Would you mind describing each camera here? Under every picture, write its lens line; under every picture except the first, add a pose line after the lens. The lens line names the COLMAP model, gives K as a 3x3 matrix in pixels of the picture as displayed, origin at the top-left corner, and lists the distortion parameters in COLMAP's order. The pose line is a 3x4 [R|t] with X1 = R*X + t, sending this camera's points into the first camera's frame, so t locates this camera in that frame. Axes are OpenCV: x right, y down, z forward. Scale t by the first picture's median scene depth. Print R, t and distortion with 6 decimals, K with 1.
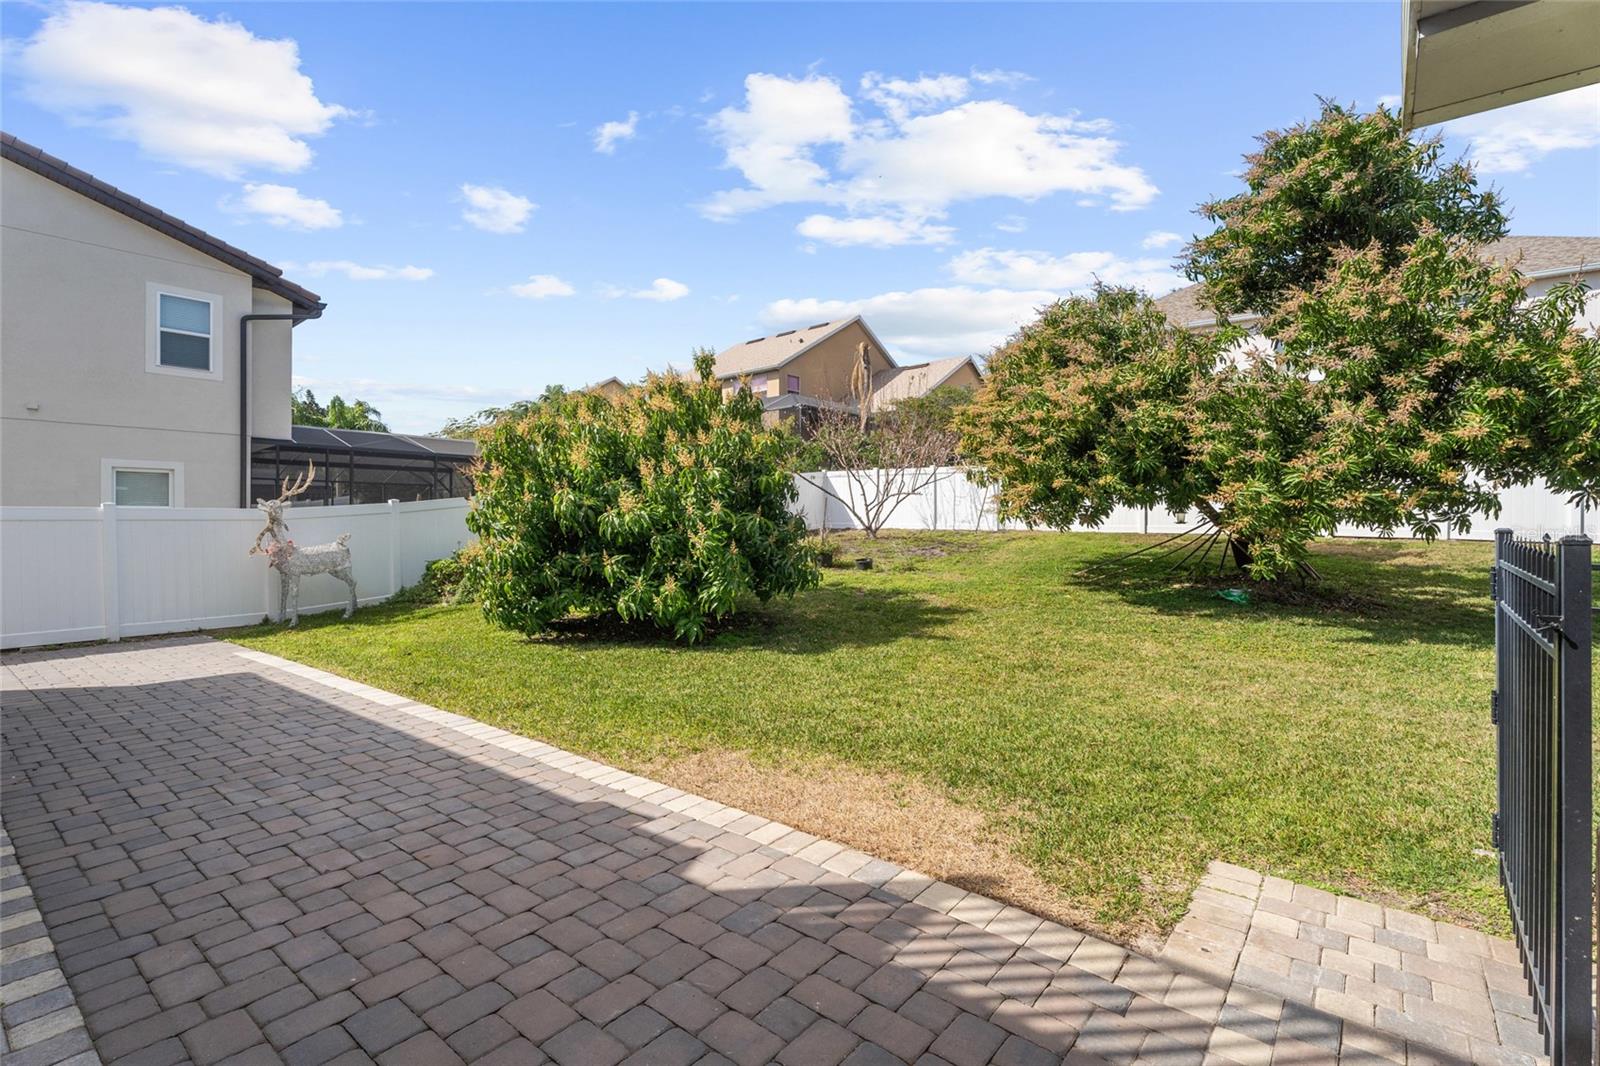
lens RADIAL K [[717.8, 0, 805.1], [0, 717.8, 522.5], [0, 0, 1]] dist [0.002742, 0.000206]
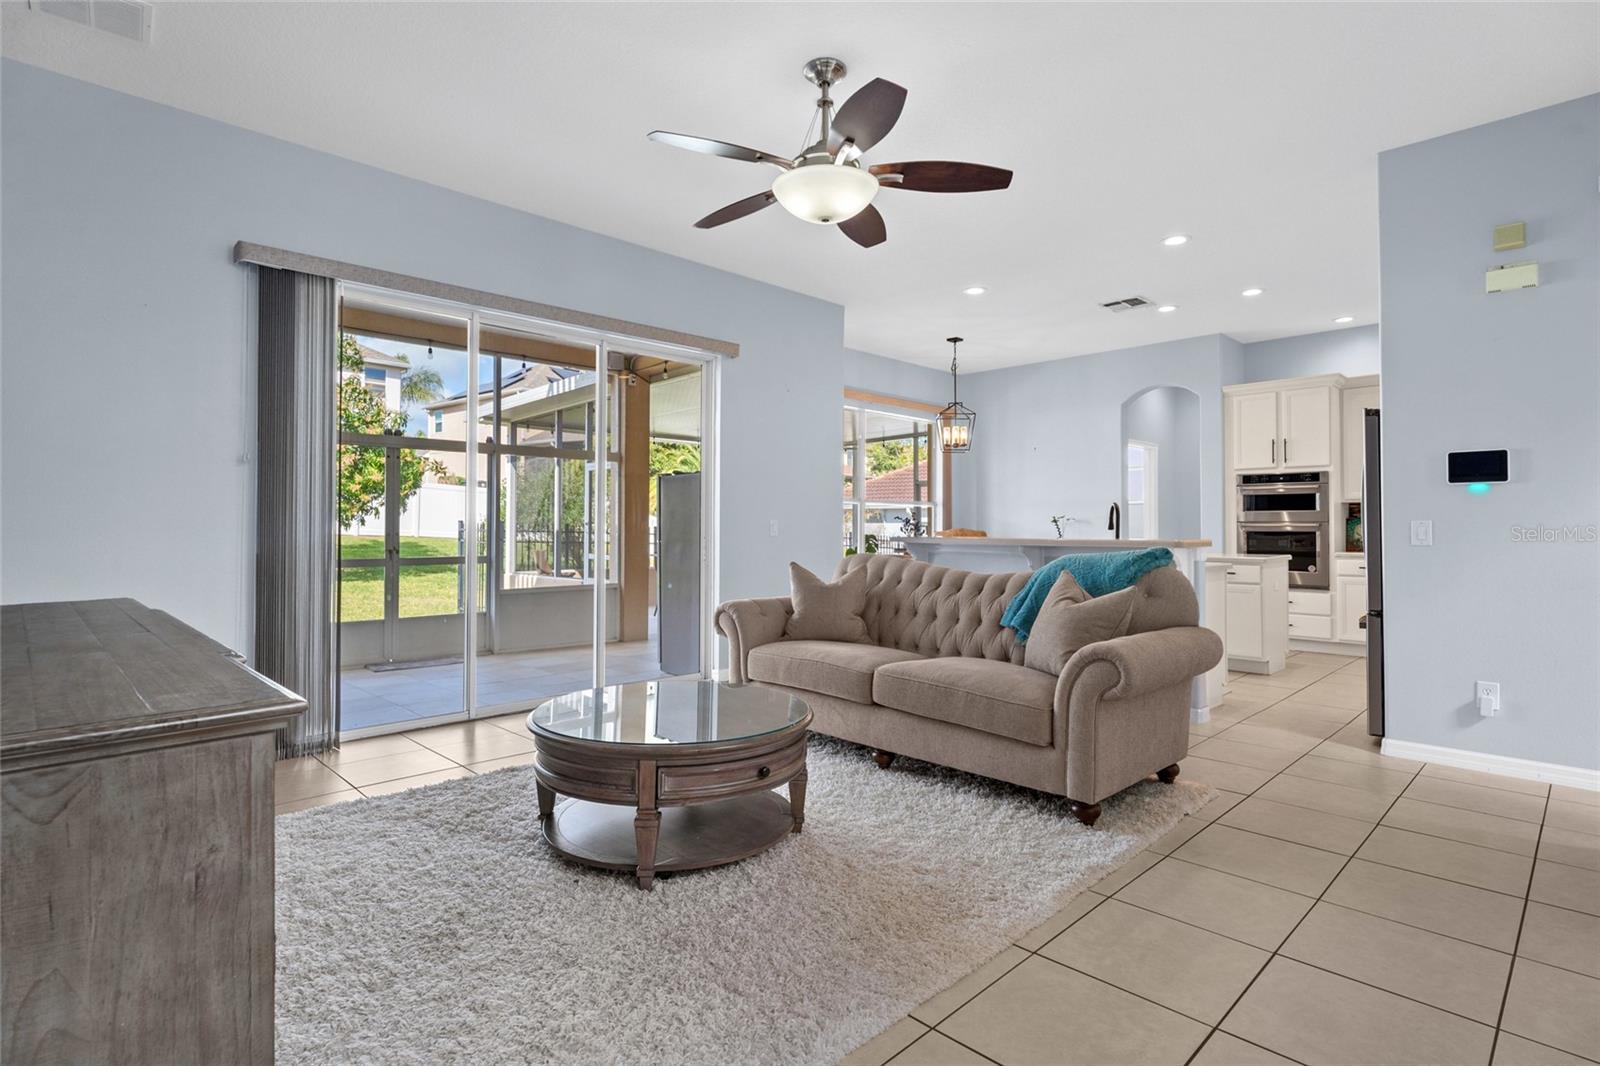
lens RADIAL K [[782.4, 0, 807.7], [0, 782.4, 515.1], [0, 0, 1]] dist [-0.002983, -0.000371]
pose [[0.125669, 0.018194, 0.991905, -0.753119], [-0.003366, 0.999834, -0.017913, 0.014085], [-0.992066, -0.001088, 0.125710, -0.352723]]
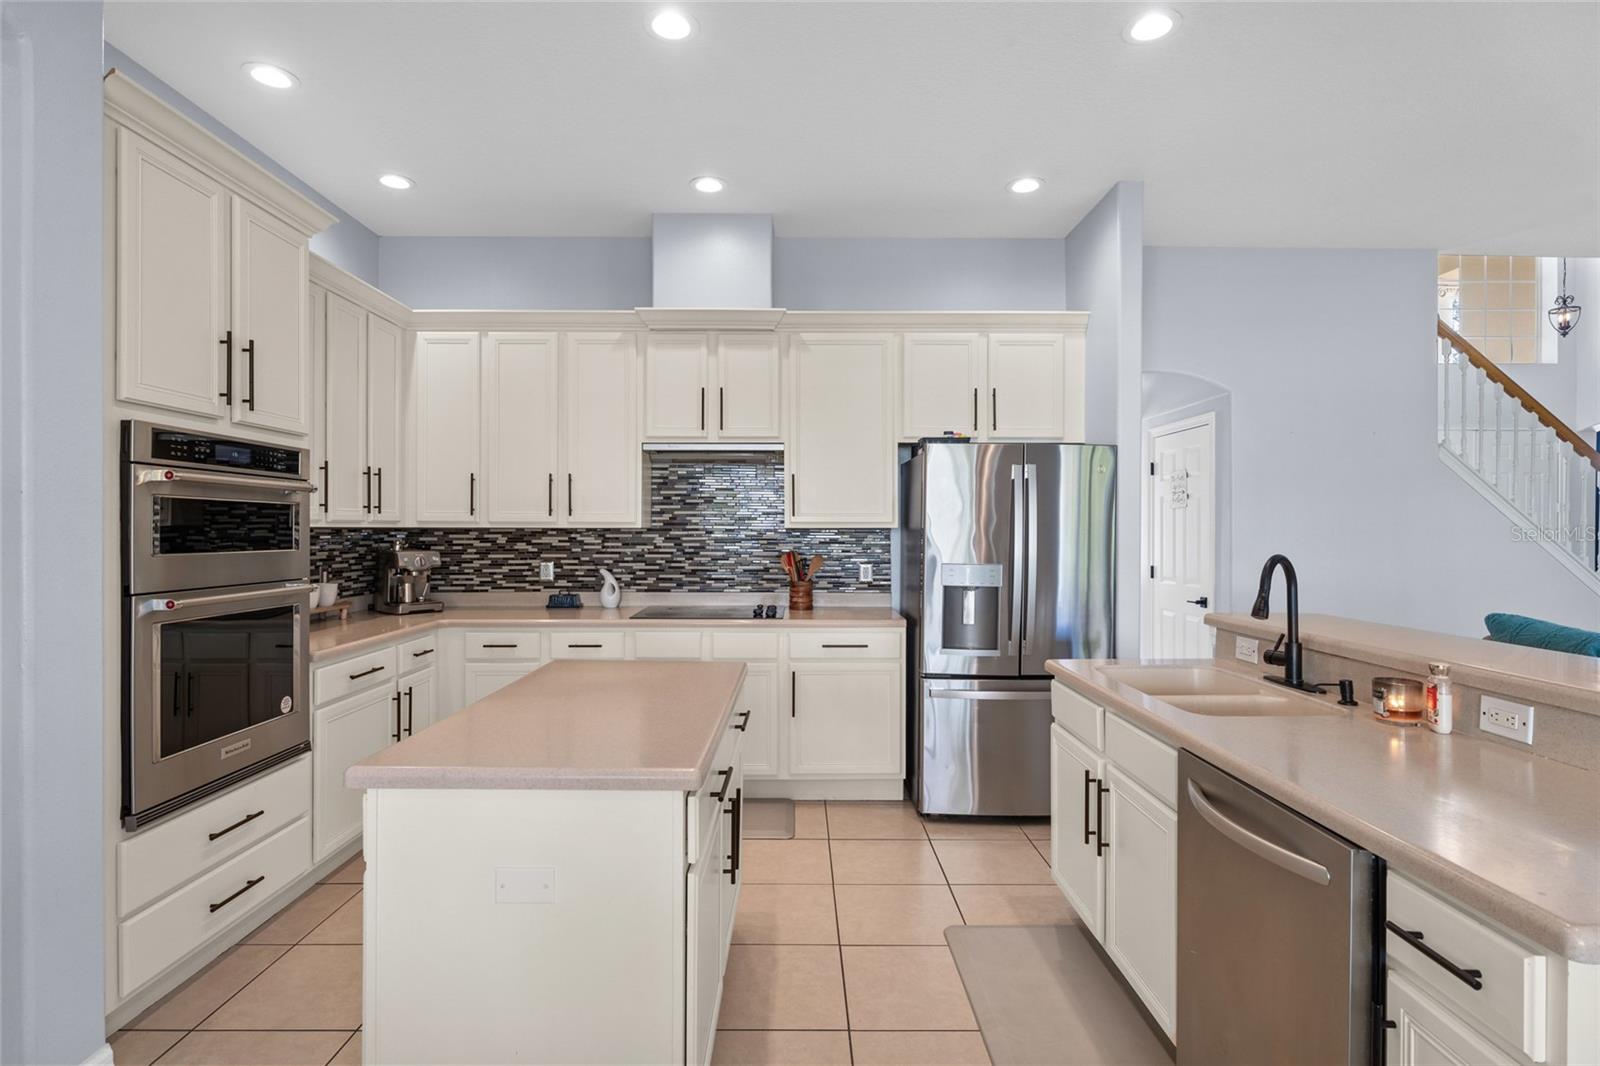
lens RADIAL K [[795.2, 0, 802.9], [0, 795.2, 533.9], [0, 0, 1]] dist [-0.002904, 0.000469]
pose [[-0.777830, 0.002388, -0.628470, -0.056786], [-0.001897, 0.999979, 0.006148, -0.008692], [0.628472, 0.005974, -0.777810, -0.391248]]
